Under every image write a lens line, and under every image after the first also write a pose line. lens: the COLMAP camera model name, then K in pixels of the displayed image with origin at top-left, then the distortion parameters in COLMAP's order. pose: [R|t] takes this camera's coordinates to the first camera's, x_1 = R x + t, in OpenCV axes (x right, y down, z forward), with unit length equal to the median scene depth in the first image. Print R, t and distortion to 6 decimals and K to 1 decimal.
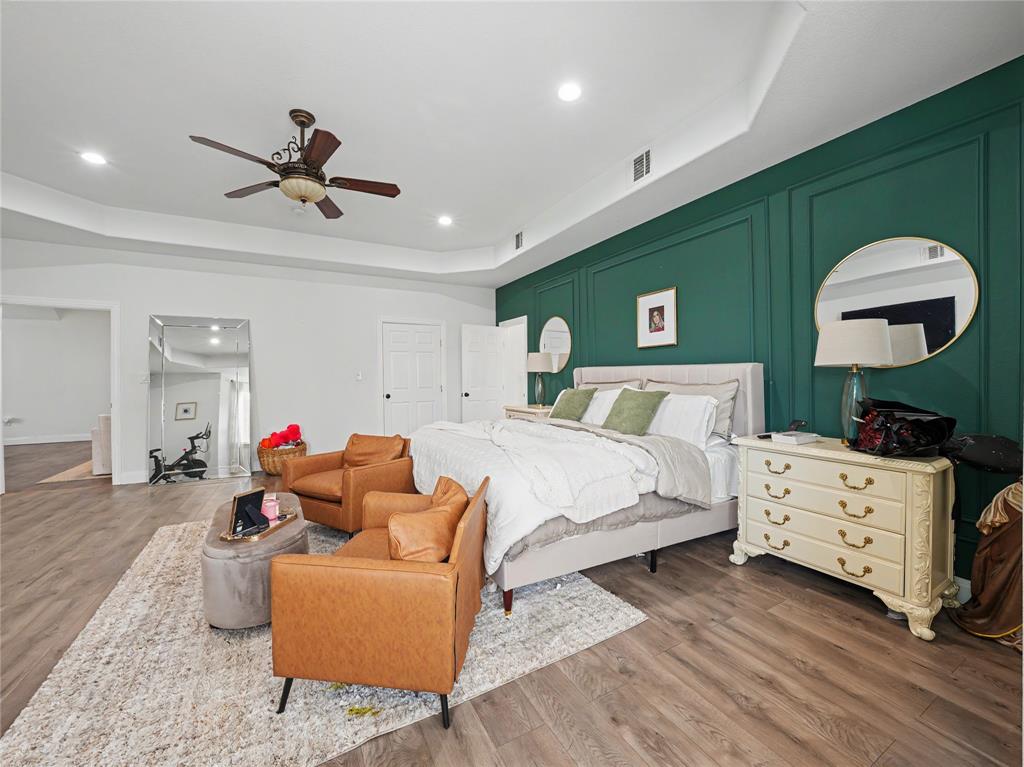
lens RADIAL K [[396.6, 0, 514.7], [0, 396.6, 383.5], [0, 0, 1]] dist [-0.019941, 0.002169]
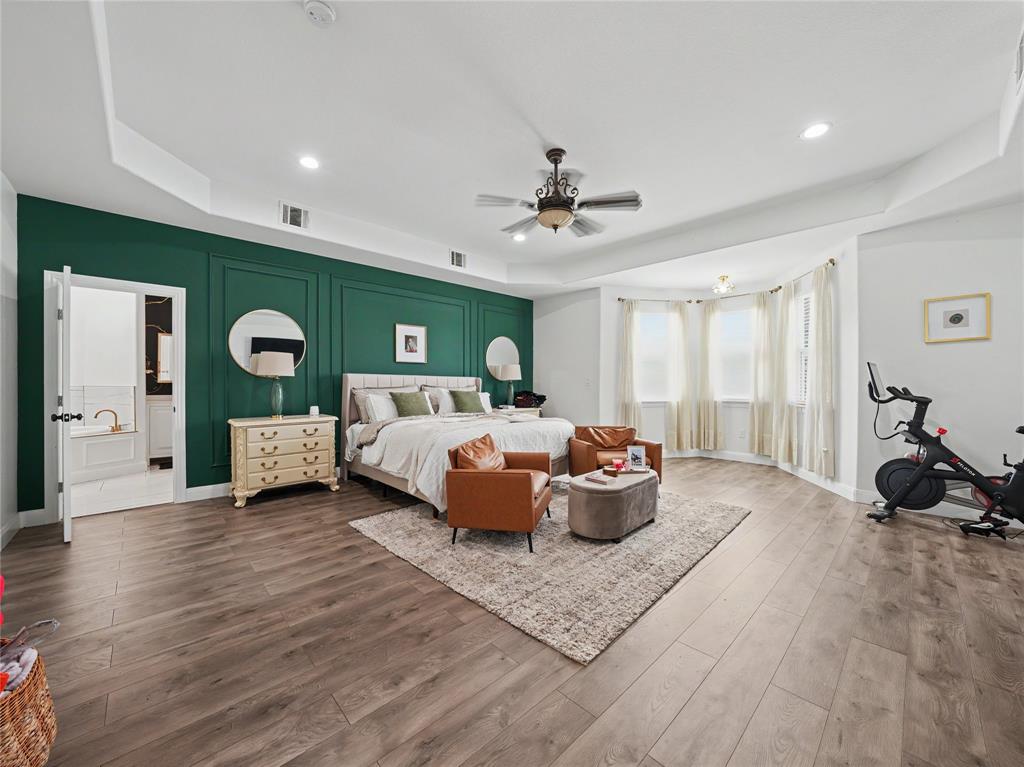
lens RADIAL K [[396.6, 0, 514.4], [0, 396.6, 382.2], [0, 0, 1]] dist [-0.019941, 0.002169]
pose [[-0.249414, 0.005945, 0.968379, -1.157837], [0.008860, 0.999953, -0.003856, -0.011761], [-0.968356, 0.007618, -0.249455, 0.994941]]
